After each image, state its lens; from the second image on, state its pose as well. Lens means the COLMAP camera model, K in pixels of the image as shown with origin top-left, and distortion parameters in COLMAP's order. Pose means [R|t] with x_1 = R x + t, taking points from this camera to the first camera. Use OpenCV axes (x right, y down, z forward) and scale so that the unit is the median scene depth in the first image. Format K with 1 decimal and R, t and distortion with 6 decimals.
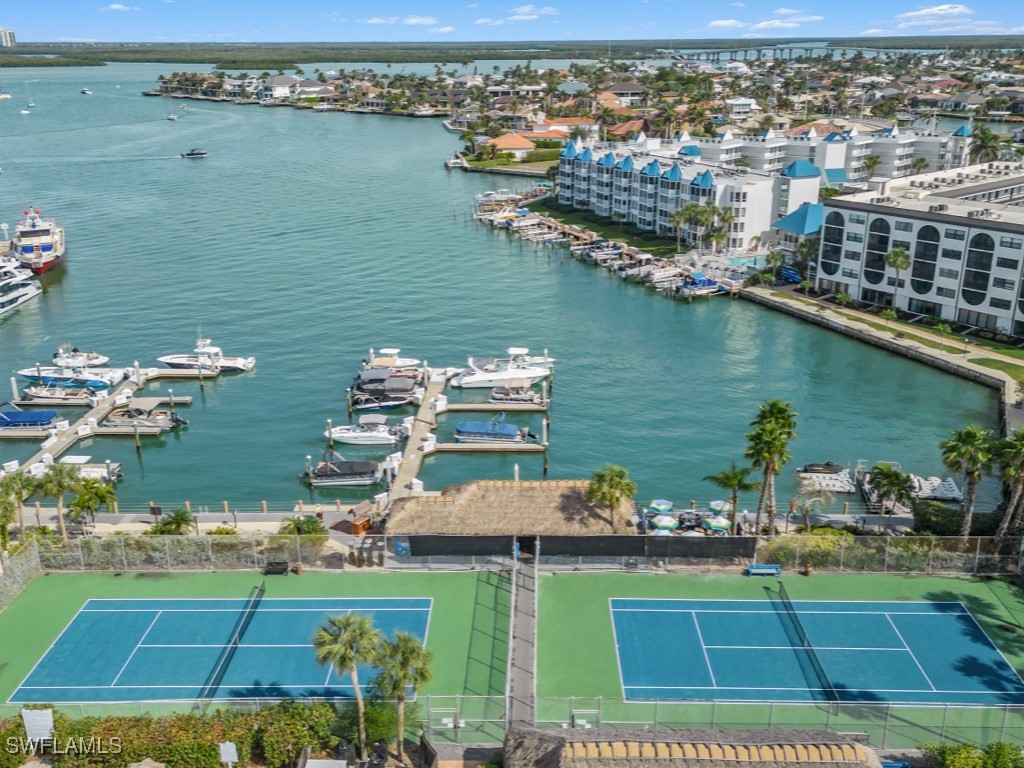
lens RADIAL K [[943.6, 0, 509.4], [0, 943.6, 387.7], [0, 0, 1]] dist [0.117806, -0.175529]
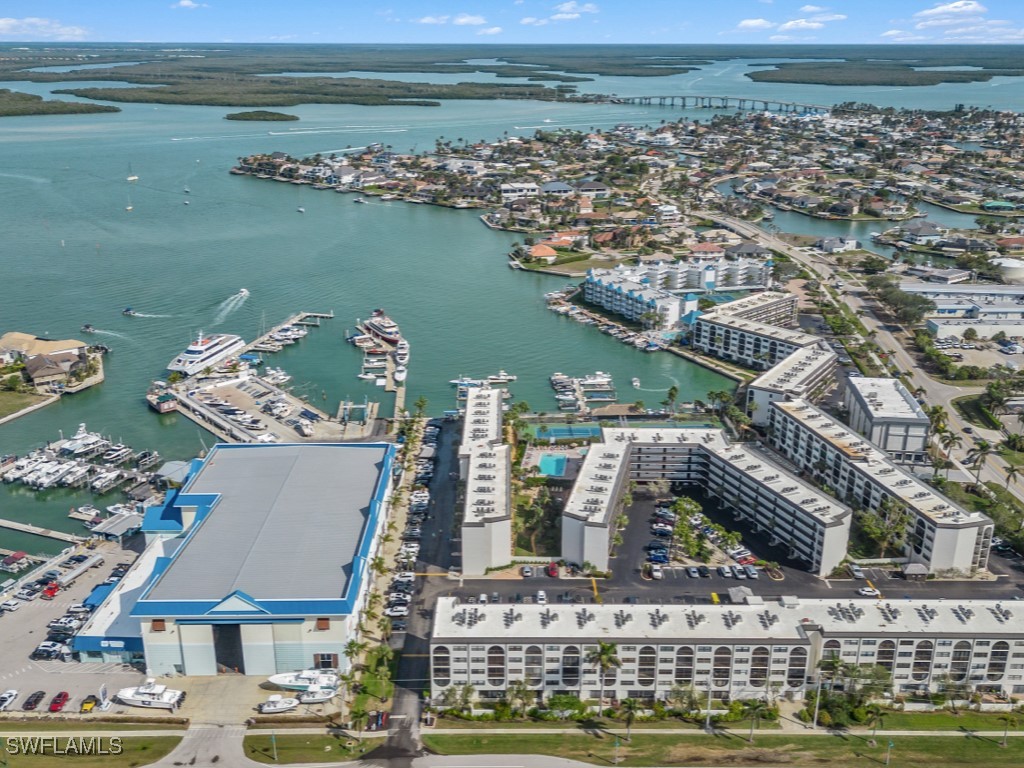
lens RADIAL K [[943.6, 0, 509.4], [0, 943.6, 387.7], [0, 0, 1]] dist [0.117806, -0.175529]
pose [[0.997679, -0.015099, 0.066402, -0.507015], [0.015103, 0.999886, 0.000448, 0.005640], [-0.066401, 0.000556, 0.997793, -2.178018]]
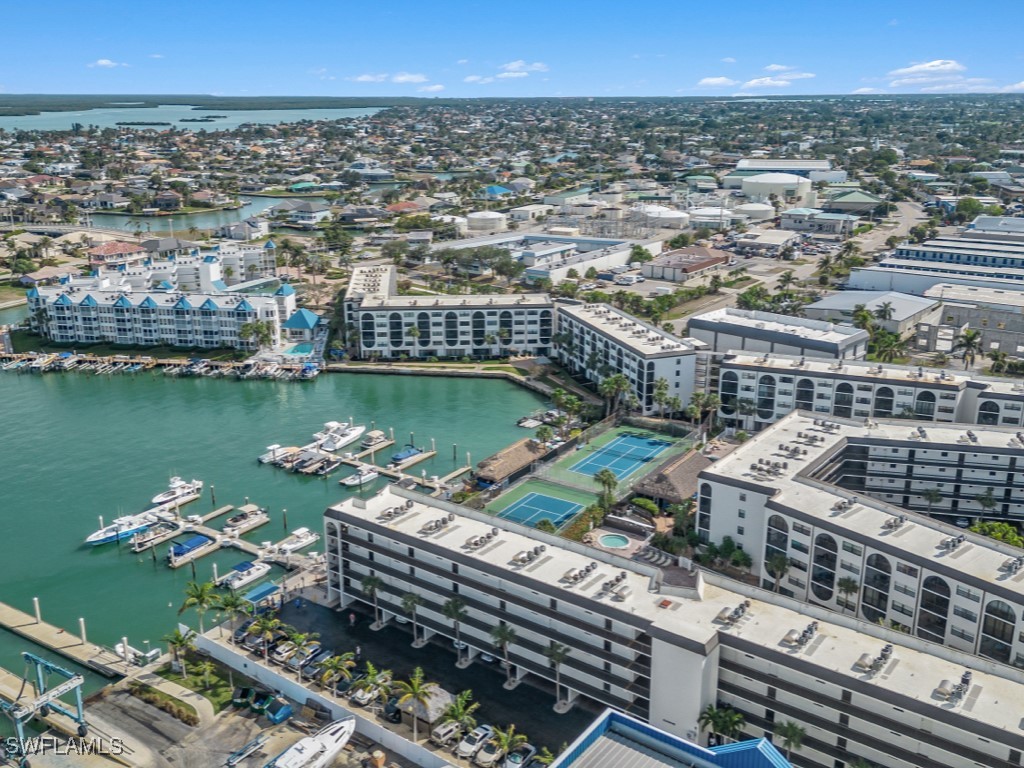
lens RADIAL K [[943.6, 0, 509.4], [0, 943.6, 387.7], [0, 0, 1]] dist [0.117806, -0.175529]
pose [[0.536747, -0.245284, 0.807303, -1.189411], [0.288374, 0.952523, 0.097677, -0.177086], [-0.792933, 0.180377, 0.581997, -0.270619]]
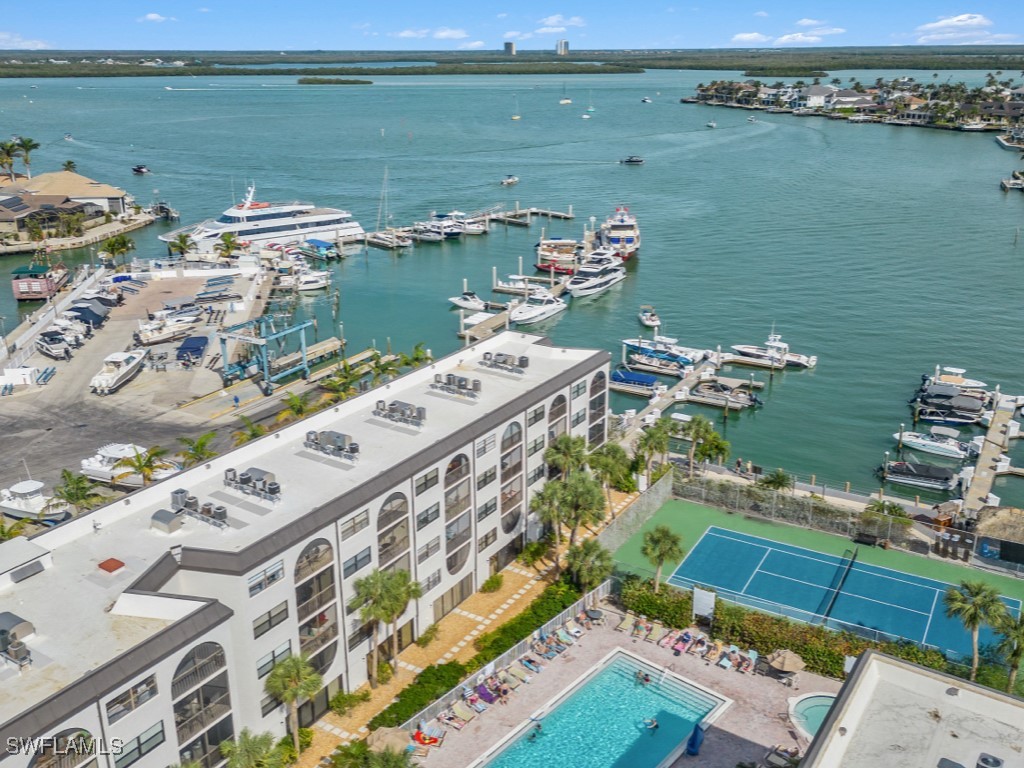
lens RADIAL K [[943.6, 0, 509.4], [0, 943.6, 387.7], [0, 0, 1]] dist [0.117806, -0.175529]
pose [[0.875733, 0.165164, -0.453665, -0.075343], [-0.167416, 0.985246, 0.035522, 0.023499], [0.452839, 0.044843, 0.890464, -0.139066]]
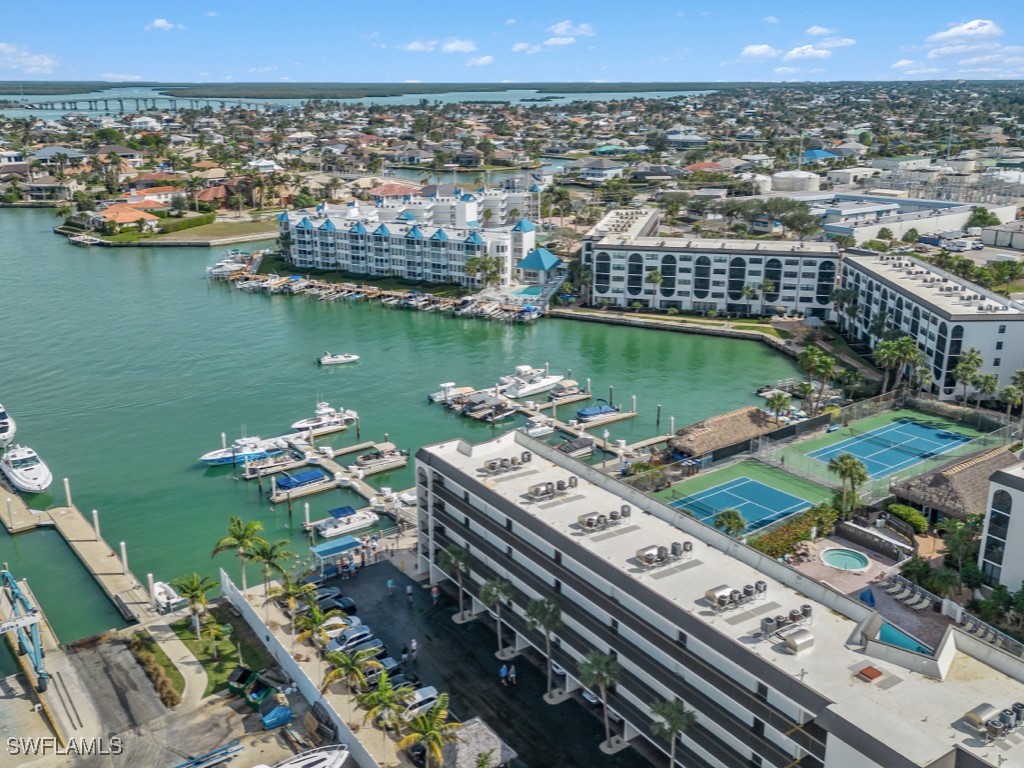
lens RADIAL K [[943.6, 0, 509.4], [0, 943.6, 387.7], [0, 0, 1]] dist [0.117806, -0.175529]
pose [[0.788278, -0.183970, 0.587173, -0.852056], [0.207758, 0.977795, 0.027443, -0.053274], [-0.579184, 0.100357, 0.808996, -0.142998]]
